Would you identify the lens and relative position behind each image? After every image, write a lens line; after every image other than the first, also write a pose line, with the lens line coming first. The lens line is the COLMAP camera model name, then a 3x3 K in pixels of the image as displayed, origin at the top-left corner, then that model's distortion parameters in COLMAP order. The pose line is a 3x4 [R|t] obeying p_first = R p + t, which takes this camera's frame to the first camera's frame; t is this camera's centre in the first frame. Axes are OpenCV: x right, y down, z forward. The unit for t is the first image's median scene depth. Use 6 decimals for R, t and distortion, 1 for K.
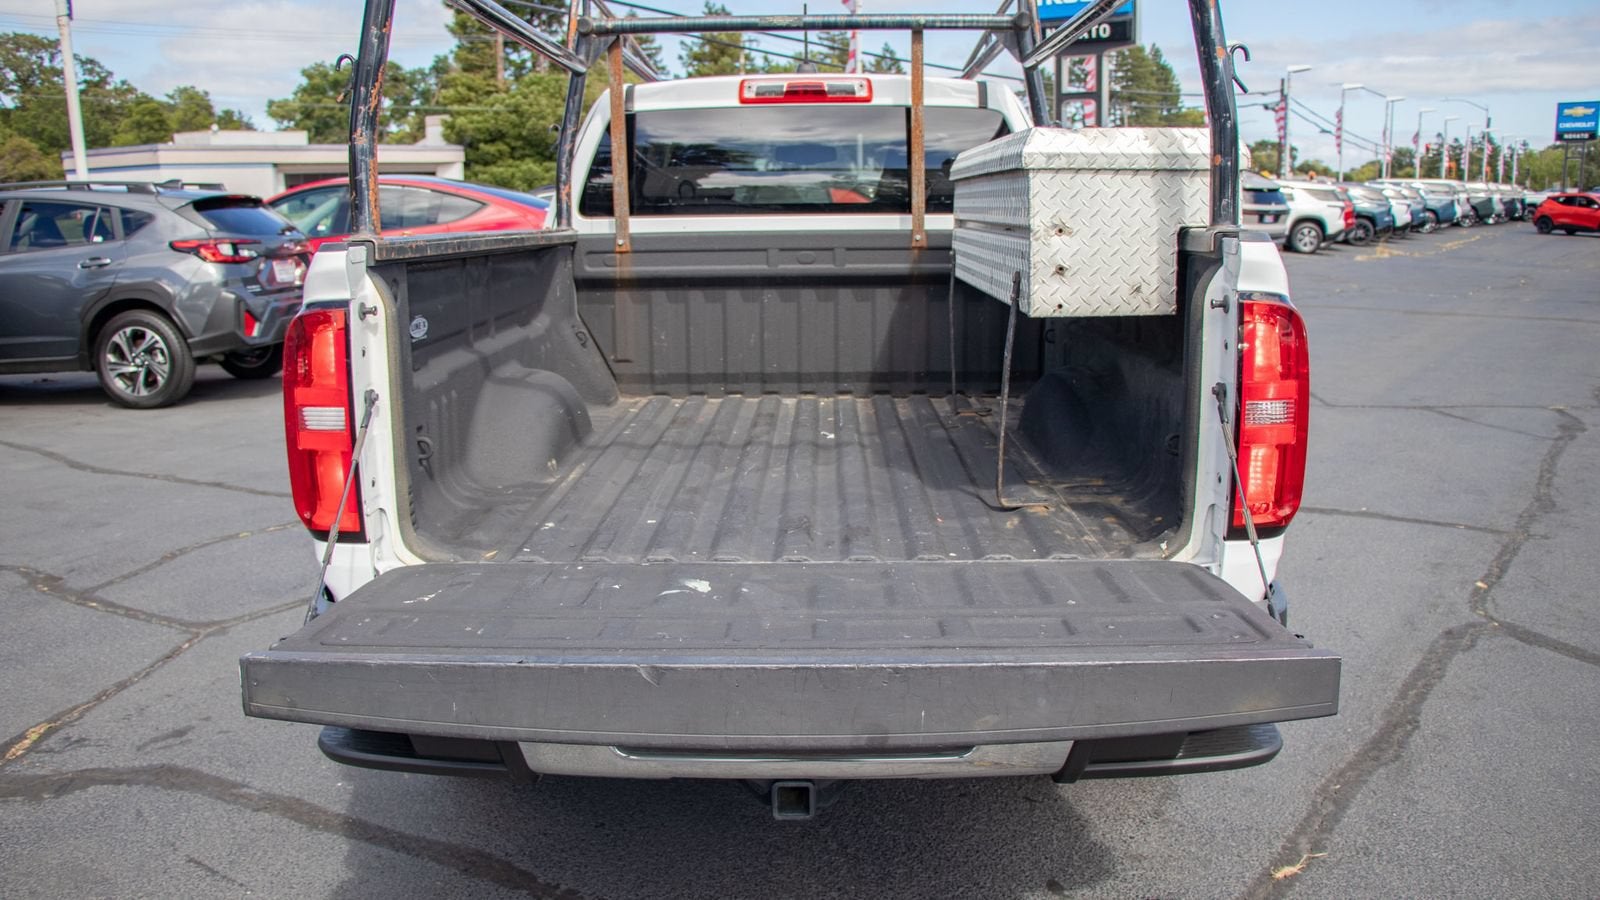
lens RADIAL K [[1309.5, 0, 793.3], [0, 1309.5, 454.6], [0, 0, 1]] dist [-0.194148, 0.180135]
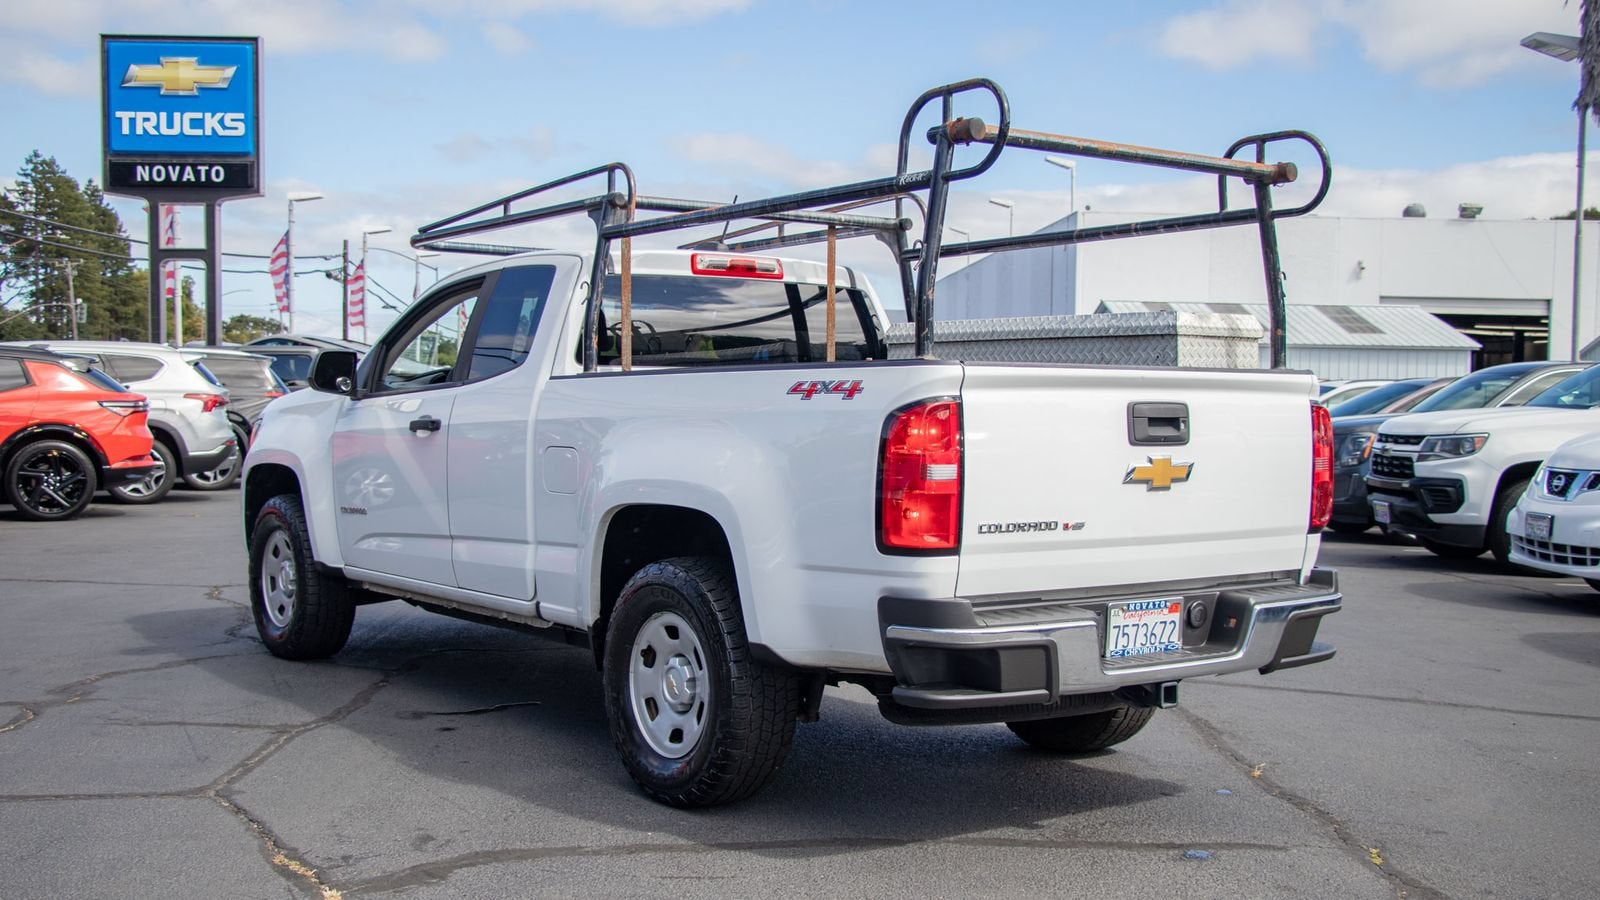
lens RADIAL K [[1765.4, 0, 791.8], [0, 1765.4, 463.0], [0, 0, 1]] dist [-0.097747, 0.320968]
pose [[0.790256, -0.003896, 0.612764, -0.058862], [0.100243, 0.987331, -0.123002, 0.006598], [-0.604521, 0.158628, 0.780635, -0.017771]]
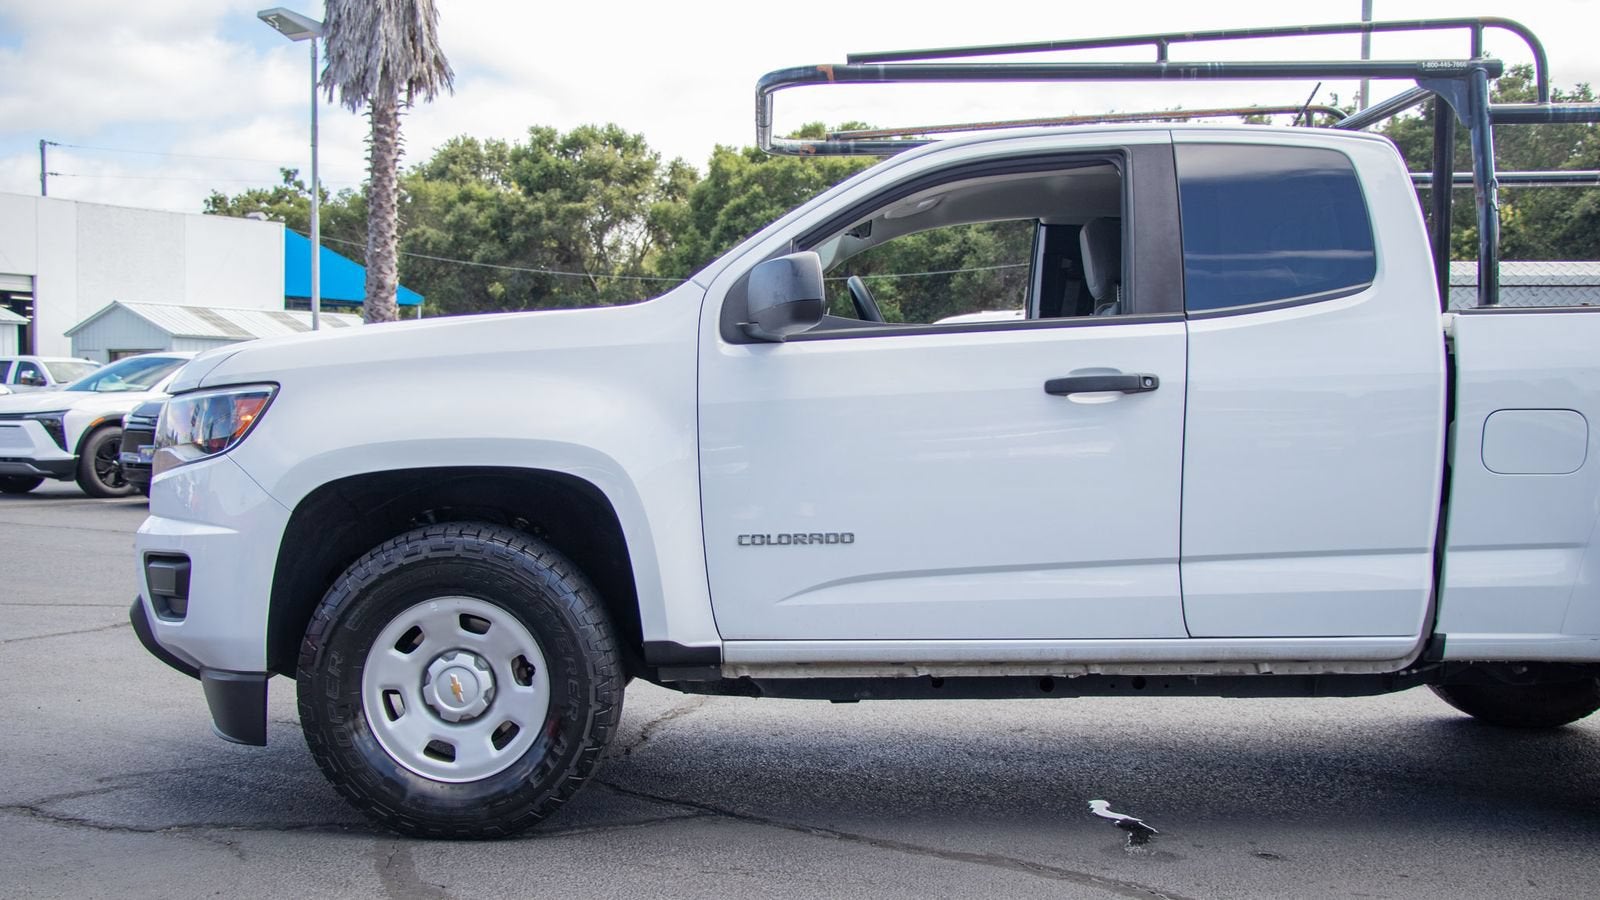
lens RADIAL K [[1720.8, 0, 789.0], [0, 1720.8, 462.9], [0, 0, 1]] dist [-0.110717, 0.334623]
pose [[-0.040805, -0.030214, 0.998710, -0.073942], [0.188354, 0.981389, 0.037385, -0.012110], [-0.981253, 0.189637, -0.034355, 0.089309]]
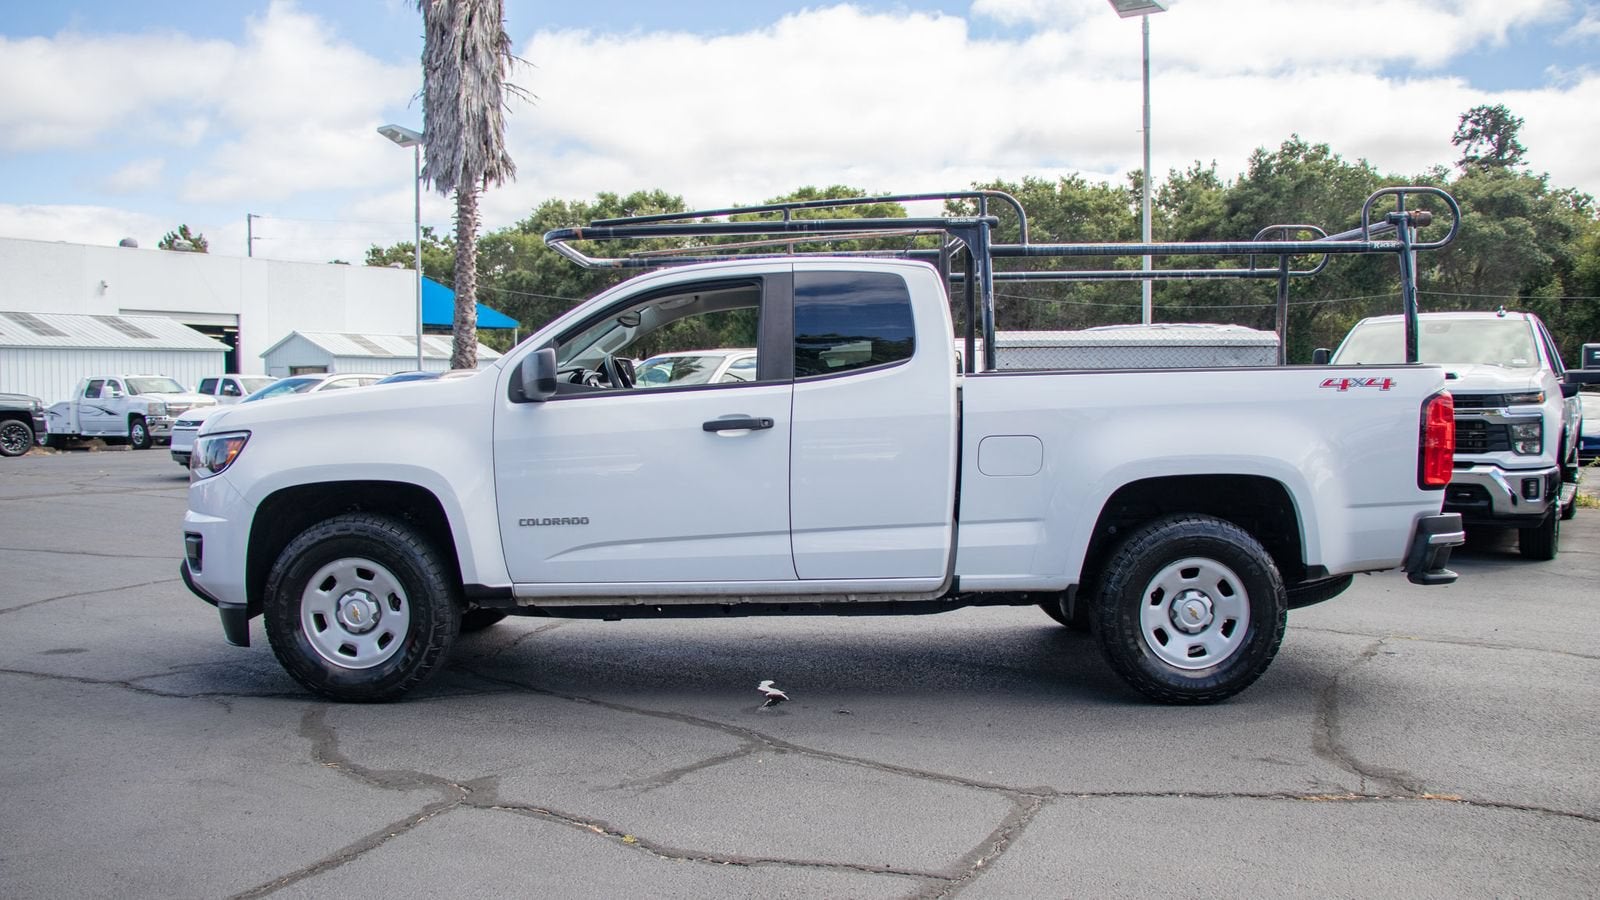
lens RADIAL K [[1309.5, 0, 793.3], [0, 1309.5, 454.6], [0, 0, 1]] dist [-0.194148, 0.180135]
pose [[-0.024900, -0.042229, 0.998798, -0.089233], [0.202241, 0.978236, 0.046402, -0.011636], [-0.979019, 0.203153, -0.015817, 0.073985]]
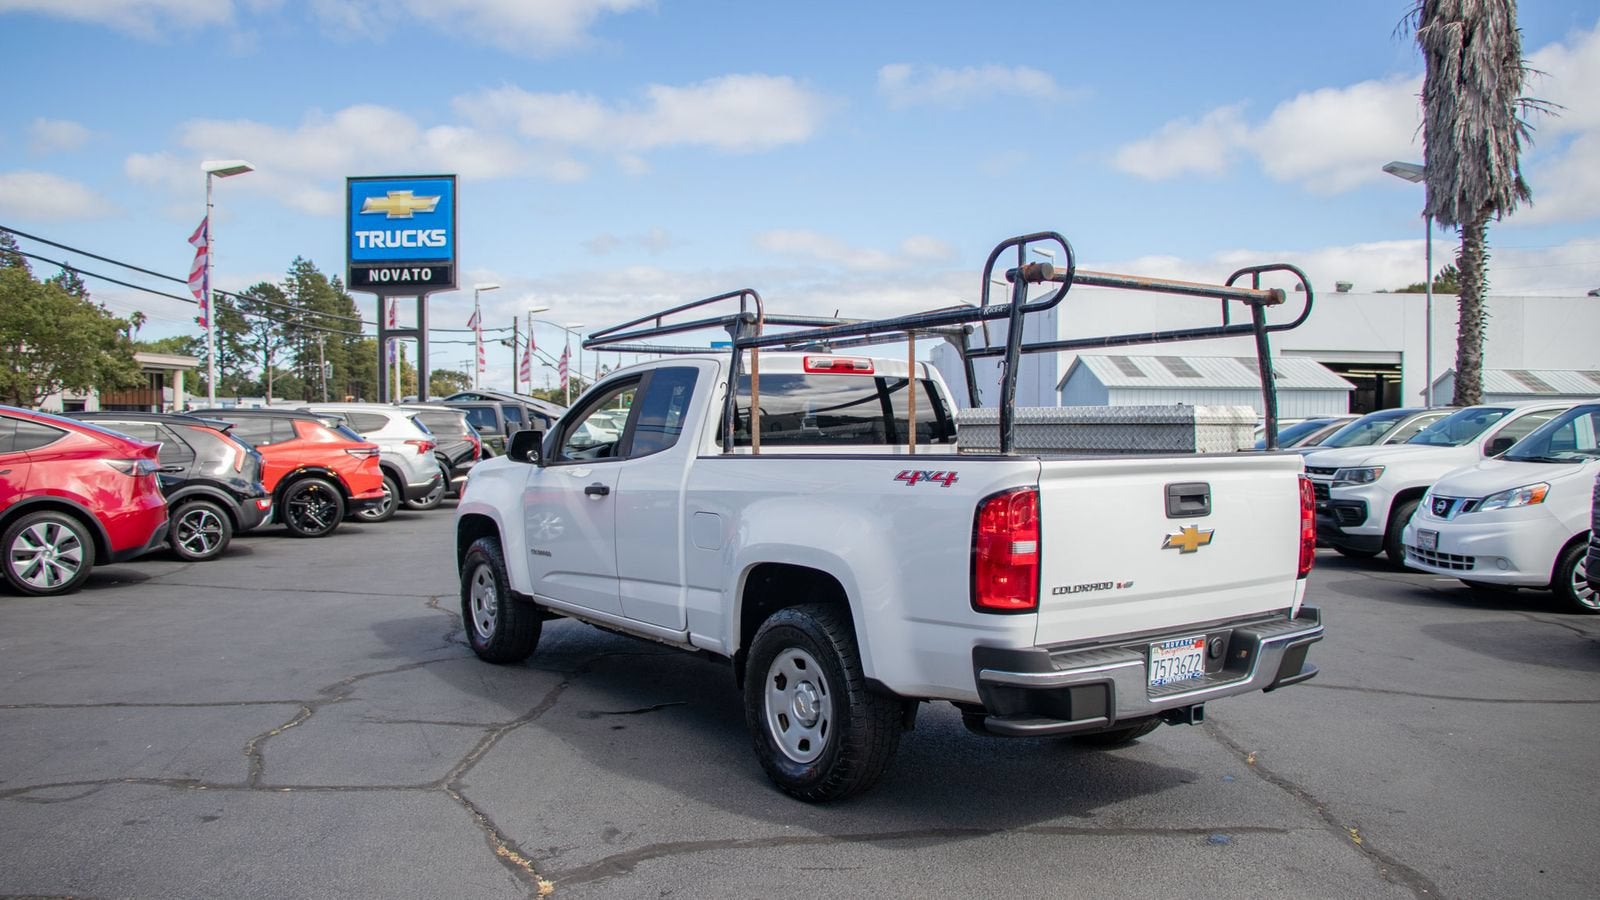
lens RADIAL K [[1309.5, 0, 793.3], [0, 1309.5, 454.6], [0, 0, 1]] dist [-0.194148, 0.180135]
pose [[0.812195, -0.003752, 0.583374, -0.058105], [0.105481, 0.984443, -0.140522, 0.002329], [-0.573771, 0.175666, 0.799955, -0.012491]]
